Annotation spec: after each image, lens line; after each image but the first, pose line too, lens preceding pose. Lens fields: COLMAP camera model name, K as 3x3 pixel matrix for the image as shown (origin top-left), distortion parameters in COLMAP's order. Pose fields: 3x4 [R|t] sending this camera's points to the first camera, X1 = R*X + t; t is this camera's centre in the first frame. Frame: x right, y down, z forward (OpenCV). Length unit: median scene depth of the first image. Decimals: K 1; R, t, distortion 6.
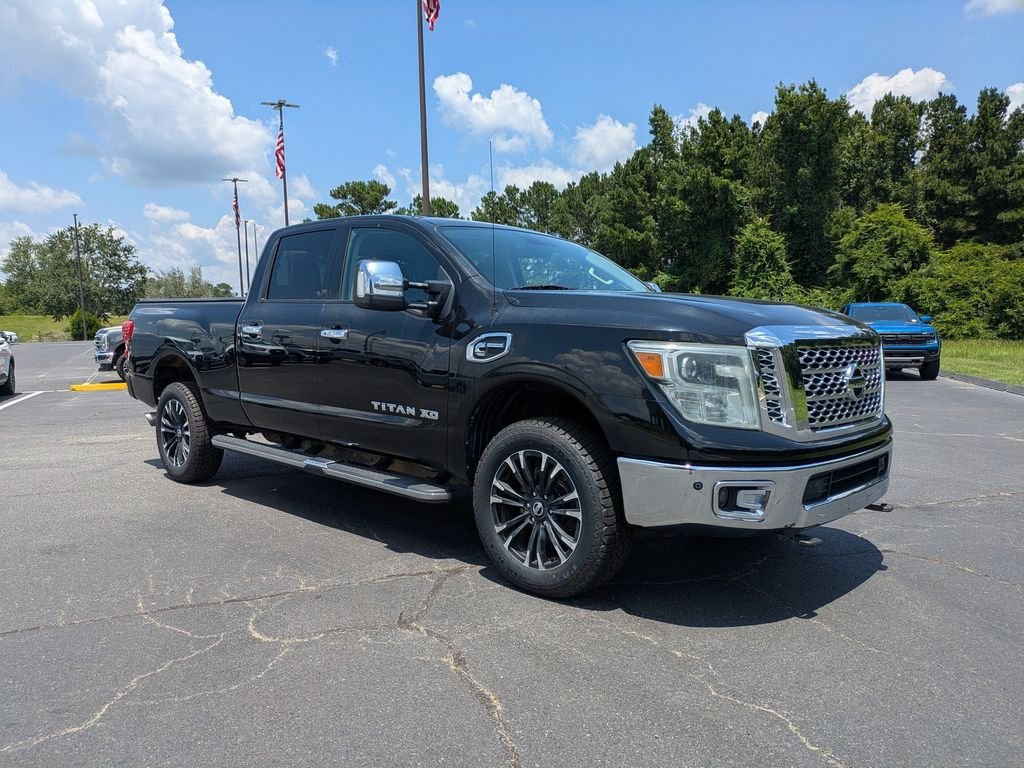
lens RADIAL K [[784.6, 0, 509.6], [0, 784.6, 417.1], [0, 0, 1]] dist [0.035299, -0.004058]
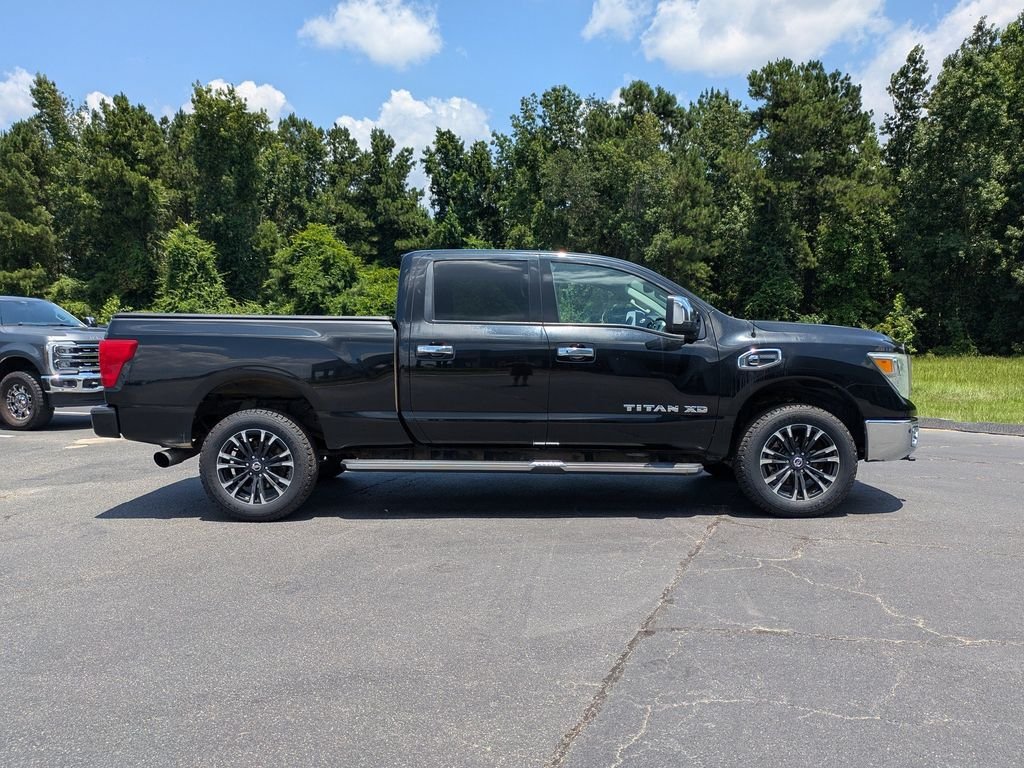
lens RADIAL K [[840.4, 0, 511.8], [0, 840.4, 446.8], [0, 0, 1]] dist [0.080973, -0.079370]
pose [[0.725383, -0.089712, 0.682475, -0.117176], [0.082380, 0.995659, 0.043321, -0.002494], [-0.683399, 0.024798, 0.729624, 0.012925]]
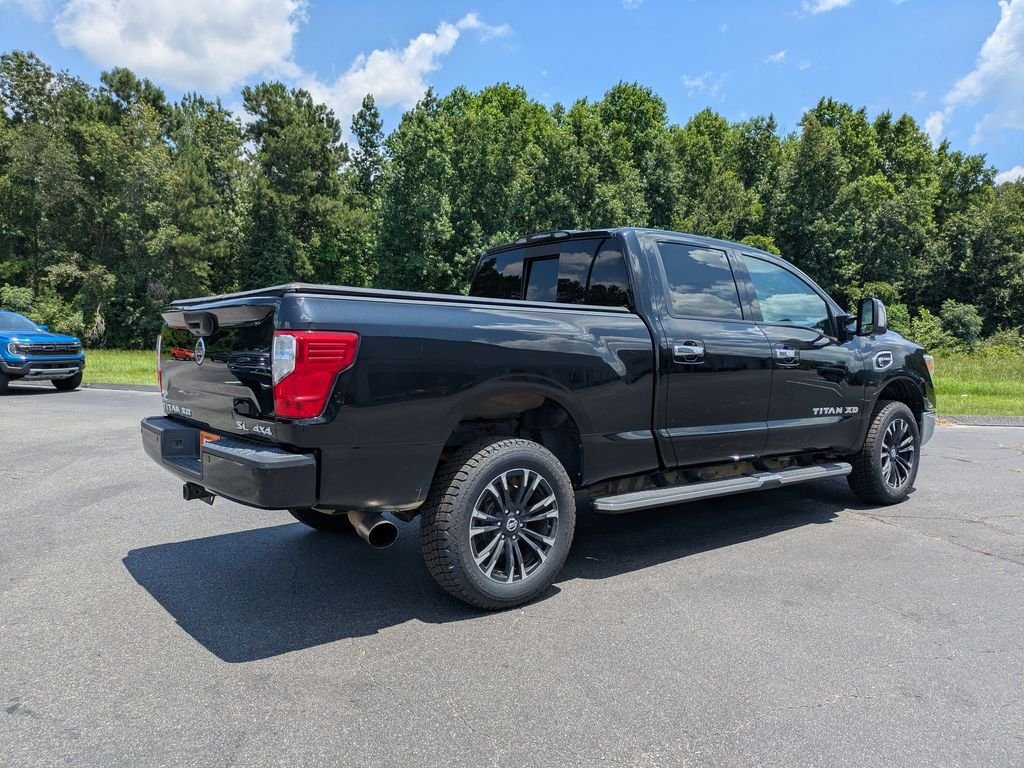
lens RADIAL K [[782.9, 0, 512.0], [0, 782.9, 384.0], [0, 0, 1]] dist [0.038311, 0.000342]
pose [[0.118874, -0.054689, 0.991402, -0.137443], [0.105774, 0.993498, 0.042122, -0.015154], [-0.987259, 0.099858, 0.123885, 0.123951]]
